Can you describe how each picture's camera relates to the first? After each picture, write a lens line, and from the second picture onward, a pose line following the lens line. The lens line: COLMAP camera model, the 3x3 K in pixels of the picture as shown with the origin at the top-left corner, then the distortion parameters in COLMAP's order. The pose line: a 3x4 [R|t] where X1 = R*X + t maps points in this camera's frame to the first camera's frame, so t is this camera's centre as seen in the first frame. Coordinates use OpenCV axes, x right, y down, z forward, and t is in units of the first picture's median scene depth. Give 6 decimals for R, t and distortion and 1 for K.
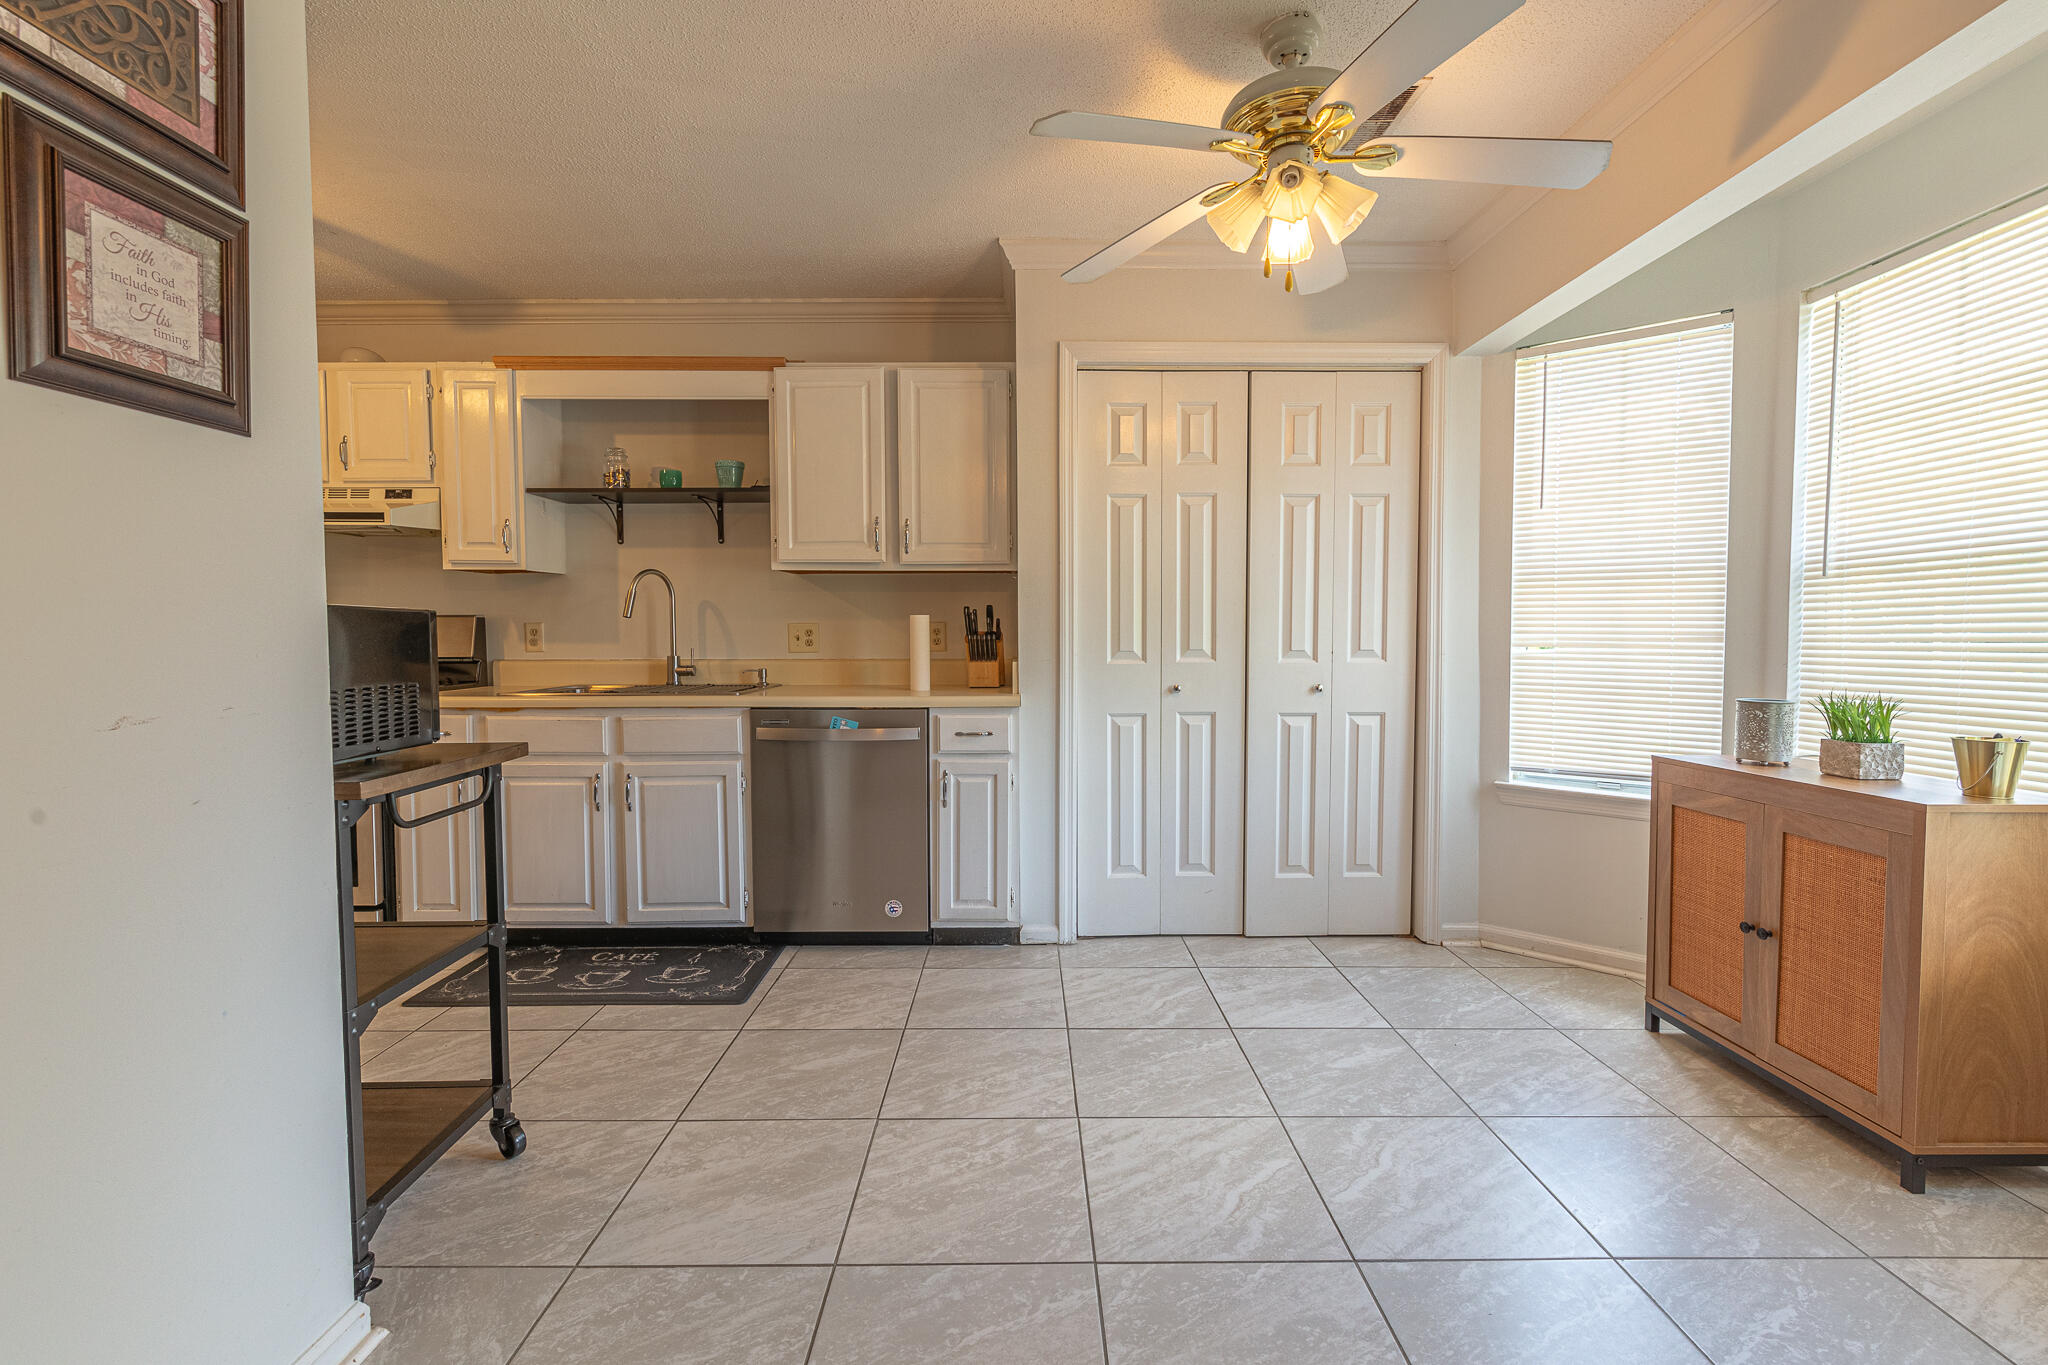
lens RADIAL K [[880.0, 0, 1025.7], [0, 880.0, 668.8], [0, 0, 1]] dist [-0.004823, -0.000761]
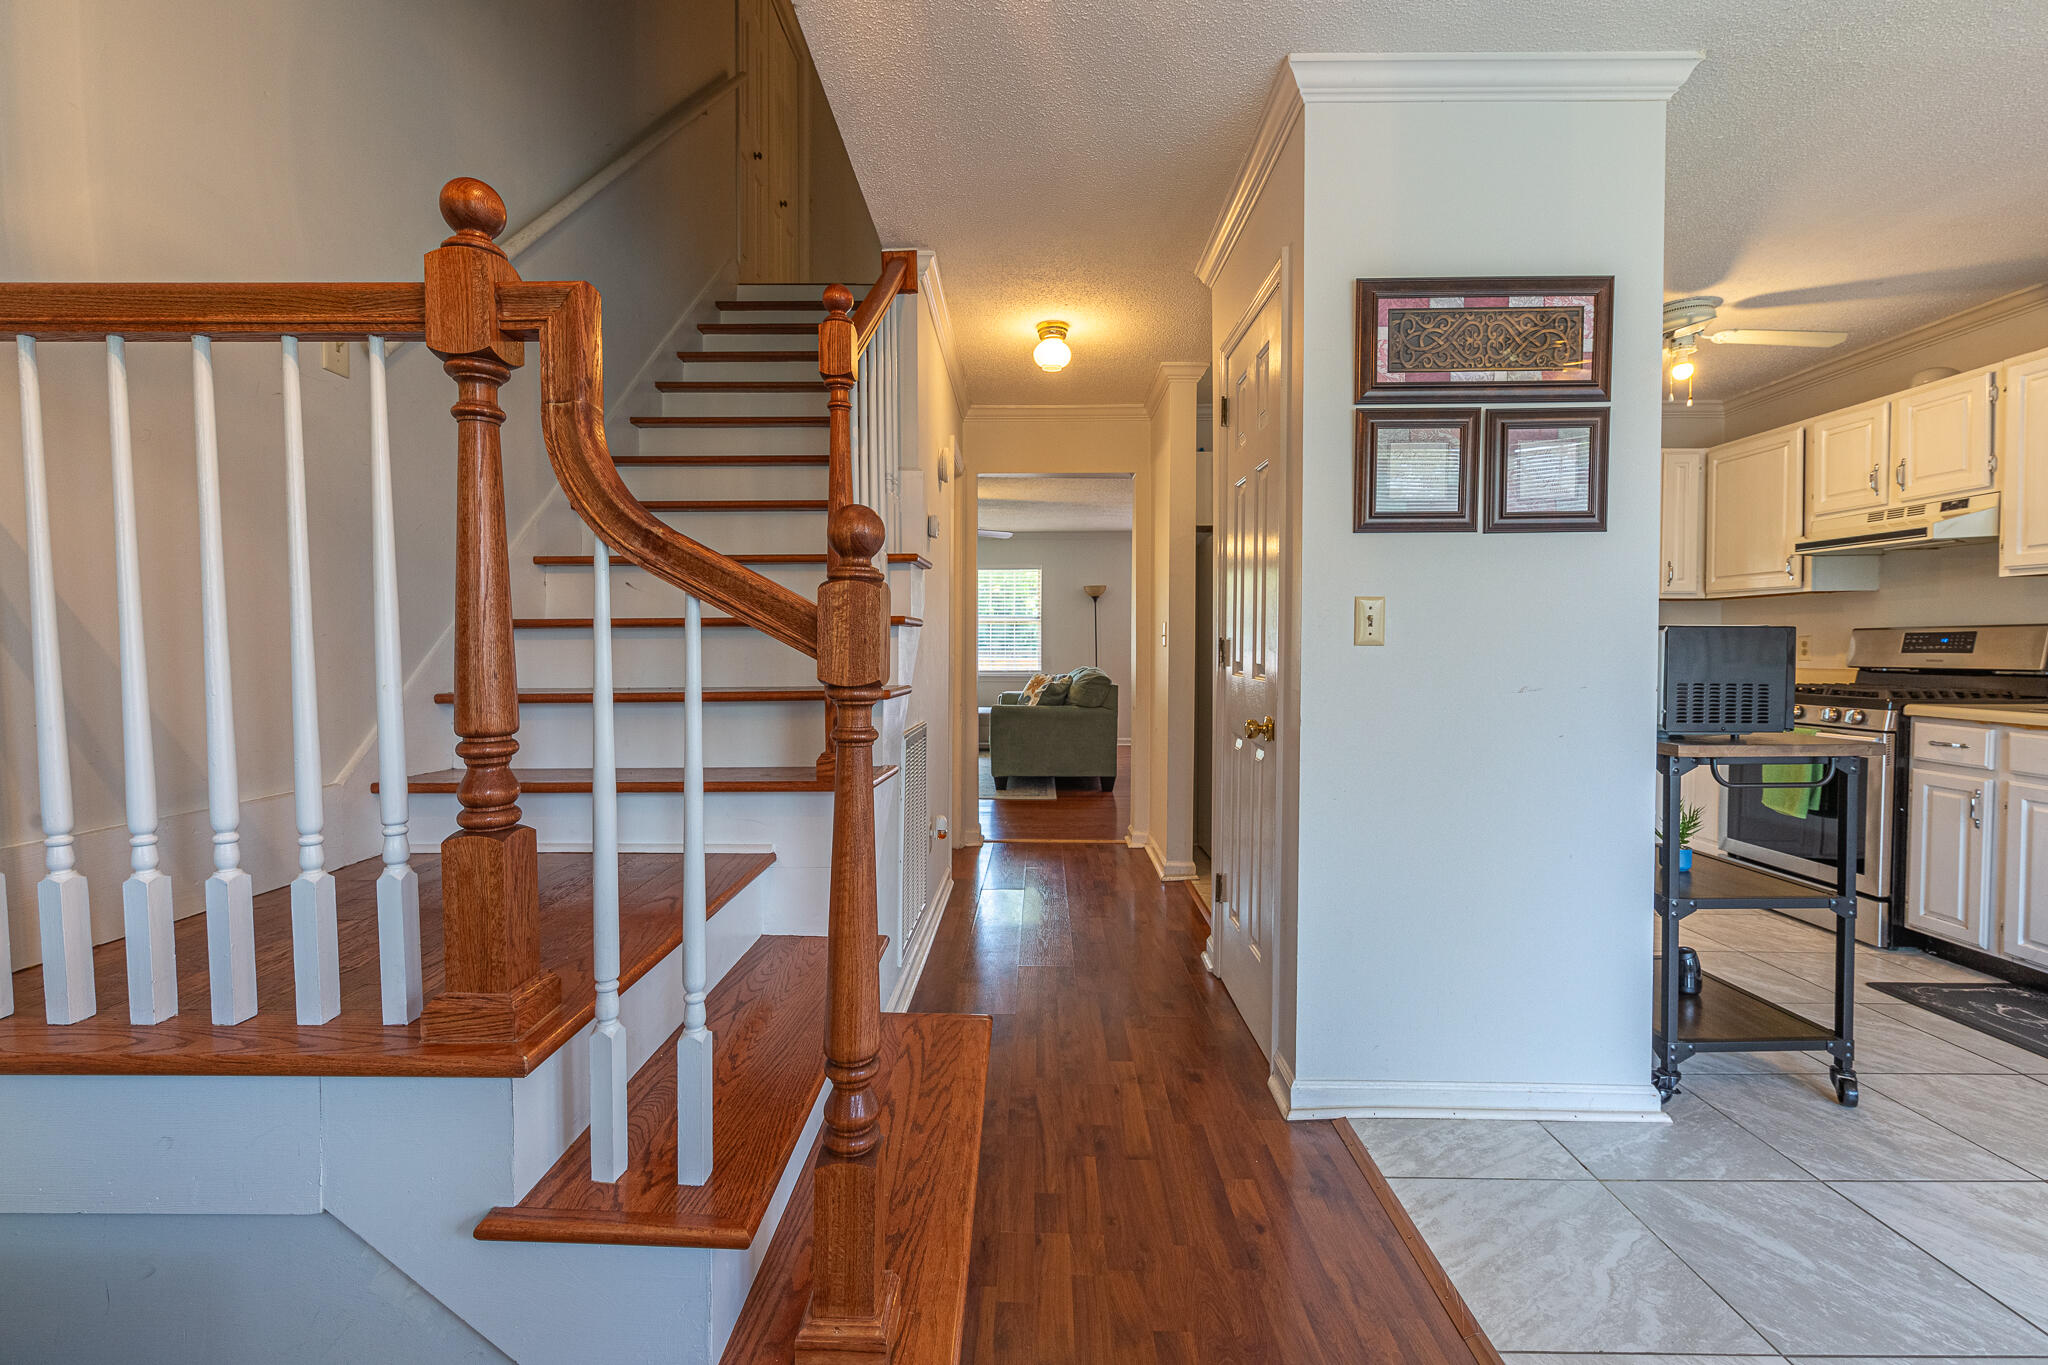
lens RADIAL K [[880.0, 0, 1025.7], [0, 880.0, 668.8], [0, 0, 1]] dist [-0.004823, -0.000761]
pose [[-0.015810, 0.029348, -0.999444, 0.556679], [-0.039552, 0.998768, 0.029954, -0.000833], [0.999092, 0.040004, -0.014630, -0.069399]]
